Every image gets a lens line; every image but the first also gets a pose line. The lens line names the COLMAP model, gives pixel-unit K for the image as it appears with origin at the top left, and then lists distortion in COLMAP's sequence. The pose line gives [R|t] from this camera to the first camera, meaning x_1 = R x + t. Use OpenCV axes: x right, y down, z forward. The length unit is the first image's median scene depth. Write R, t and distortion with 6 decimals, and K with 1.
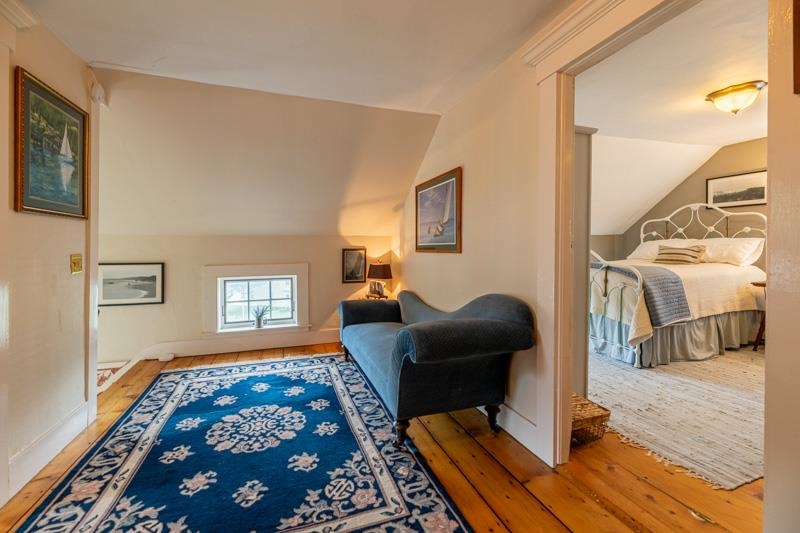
lens RADIAL K [[335.0, 0, 383.6], [0, 335.0, 254.0], [0, 0, 1]] dist [-0.000089, 0.000116]
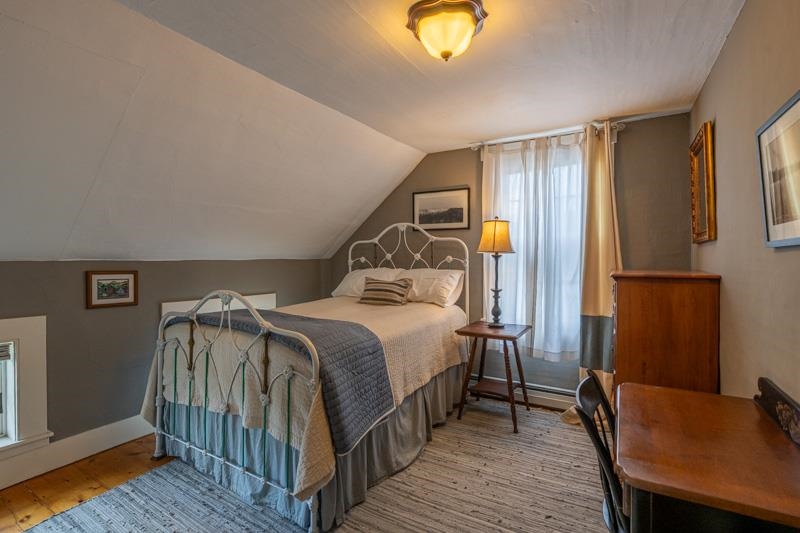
lens RADIAL K [[374.9, 0, 405.1], [0, 374.9, 269.5], [0, 0, 1]] dist [0.002447, 0.000406]
pose [[0.739918, -0.007455, 0.672656, 0.421195], [0.006924, 0.999970, 0.003466, -0.054481], [-0.672662, 0.002093, 0.739947, 0.426768]]
